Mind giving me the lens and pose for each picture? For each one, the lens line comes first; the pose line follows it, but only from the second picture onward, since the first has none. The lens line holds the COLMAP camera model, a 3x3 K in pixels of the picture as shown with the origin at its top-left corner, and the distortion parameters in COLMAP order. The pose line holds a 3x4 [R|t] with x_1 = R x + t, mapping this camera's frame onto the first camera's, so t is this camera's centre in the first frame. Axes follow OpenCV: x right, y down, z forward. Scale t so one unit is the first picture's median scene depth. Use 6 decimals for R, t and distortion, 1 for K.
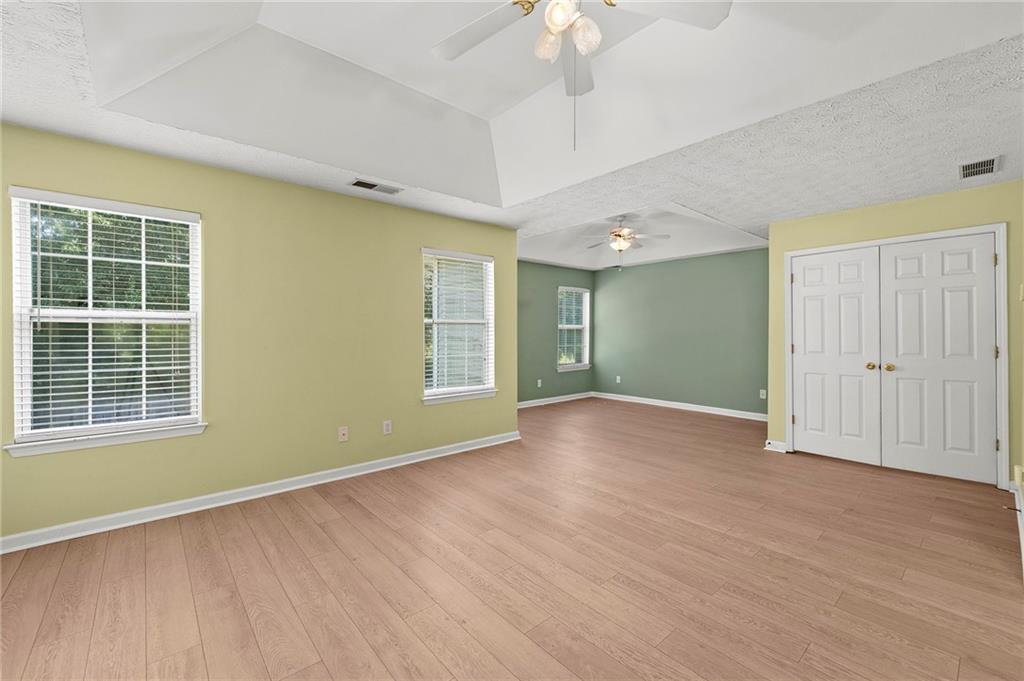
lens RADIAL K [[413.7, 0, 497.1], [0, 413.7, 324.6], [0, 0, 1]] dist [0.007603, -0.001263]
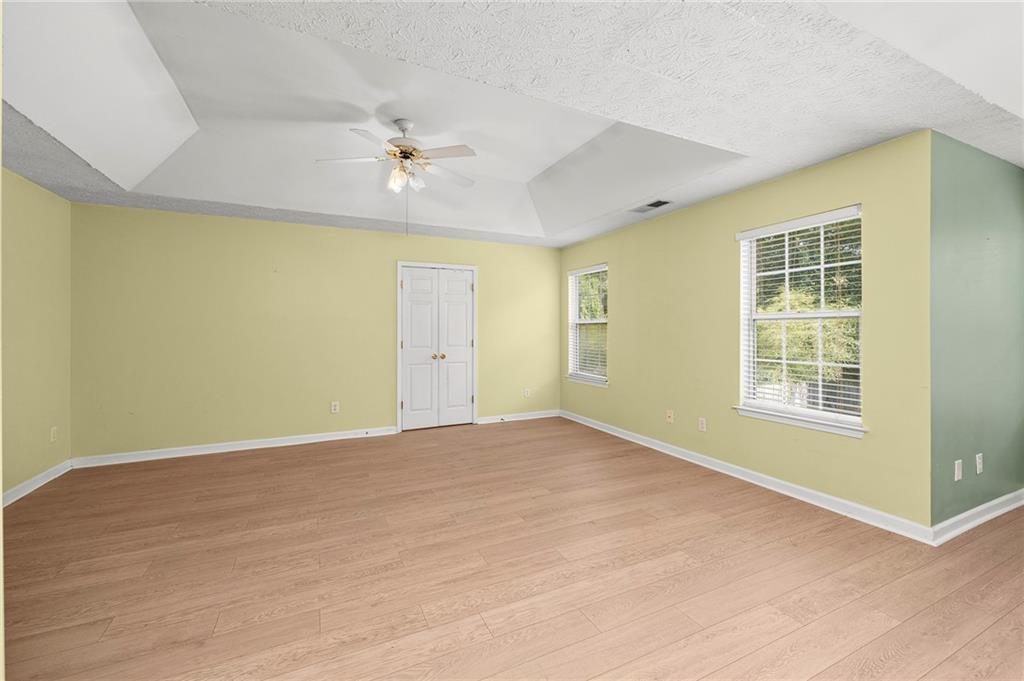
lens RADIAL K [[413.7, 0, 512.7], [0, 413.7, 333.8], [0, 0, 1]] dist [0.007603, -0.001263]
pose [[-0.236755, 0.003712, -0.971562, 1.147426], [0.017915, 0.999839, -0.000546, 0.046469], [0.971404, -0.017535, -0.236784, 1.177248]]
